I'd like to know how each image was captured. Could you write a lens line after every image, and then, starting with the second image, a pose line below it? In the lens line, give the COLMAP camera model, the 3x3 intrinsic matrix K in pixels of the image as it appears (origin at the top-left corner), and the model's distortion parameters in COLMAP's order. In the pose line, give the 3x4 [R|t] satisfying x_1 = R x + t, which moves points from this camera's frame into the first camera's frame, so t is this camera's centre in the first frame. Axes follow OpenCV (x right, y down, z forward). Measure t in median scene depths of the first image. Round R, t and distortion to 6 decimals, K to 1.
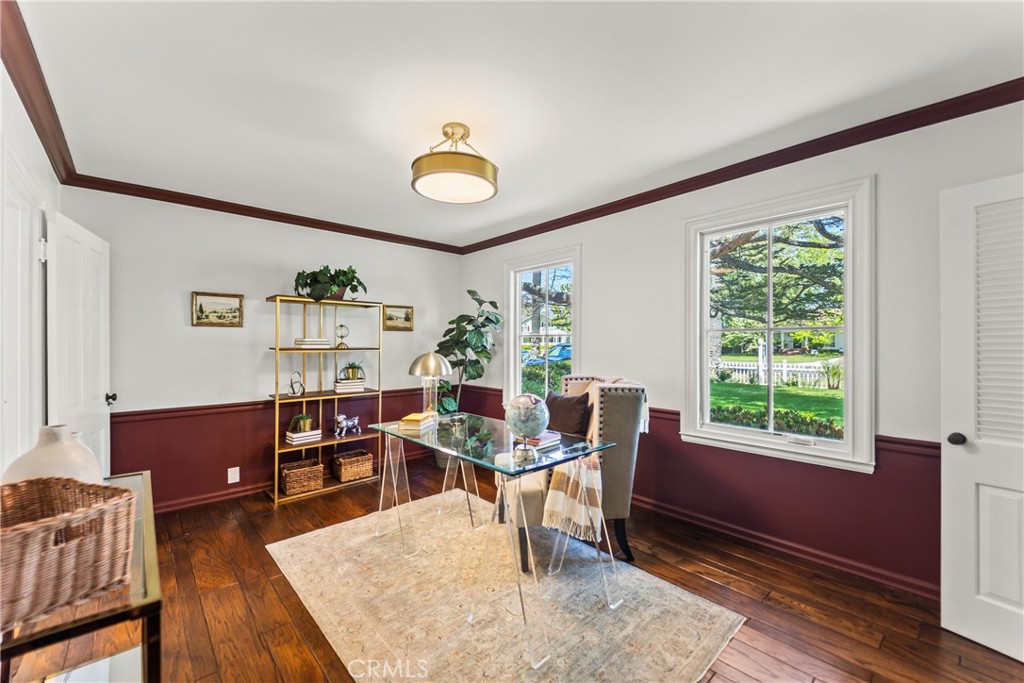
lens RADIAL K [[410.7, 0, 508.8], [0, 410.7, 340.9], [0, 0, 1]] dist [-0.000858, -0.000109]
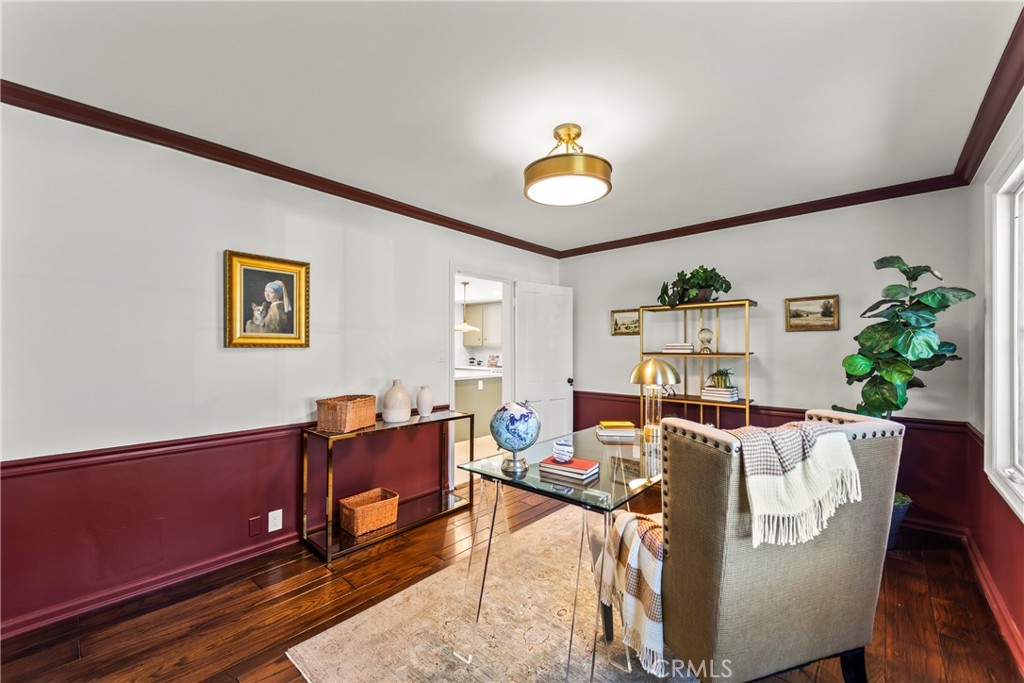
lens RADIAL K [[410.7, 0, 508.1], [0, 410.7, 349.5], [0, 0, 1]] dist [-0.000858, -0.000109]
pose [[0.088706, 0.000686, -0.996058, 0.511181], [0.006072, 0.999981, 0.001230, 0.005901], [0.996039, -0.006157, 0.088700, 0.473907]]
